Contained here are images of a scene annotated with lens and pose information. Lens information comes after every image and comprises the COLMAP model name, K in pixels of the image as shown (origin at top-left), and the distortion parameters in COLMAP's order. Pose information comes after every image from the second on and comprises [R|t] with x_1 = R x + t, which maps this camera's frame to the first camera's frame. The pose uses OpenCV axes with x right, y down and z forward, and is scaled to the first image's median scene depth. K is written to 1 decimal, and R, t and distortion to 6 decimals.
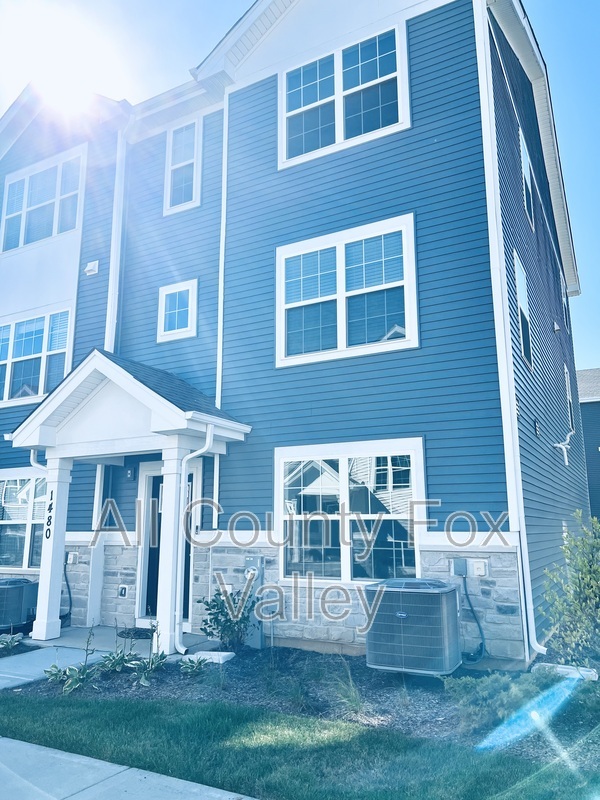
lens RADIAL K [[602.8, 0, 300.0], [0, 602.8, 399.9], [0, 0, 1]] dist [0.018375, -0.007296]
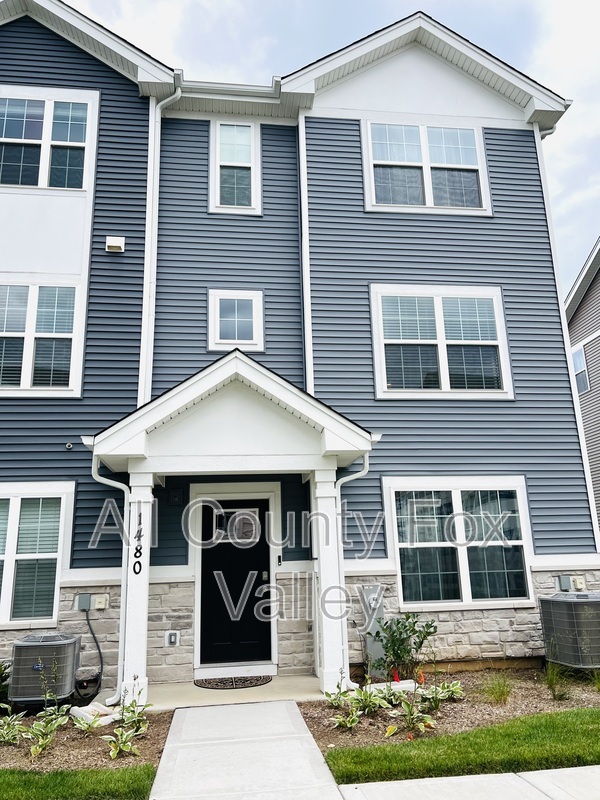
lens RADIAL K [[602.8, 0, 301.5], [0, 602.8, 404.7], [0, 0, 1]] dist [0.018375, -0.007296]
pose [[0.813027, 0.127837, 0.568018, -0.704636], [-0.093634, 0.991607, -0.089148, 0.059253], [-0.574647, 0.019294, 0.818174, 0.225533]]
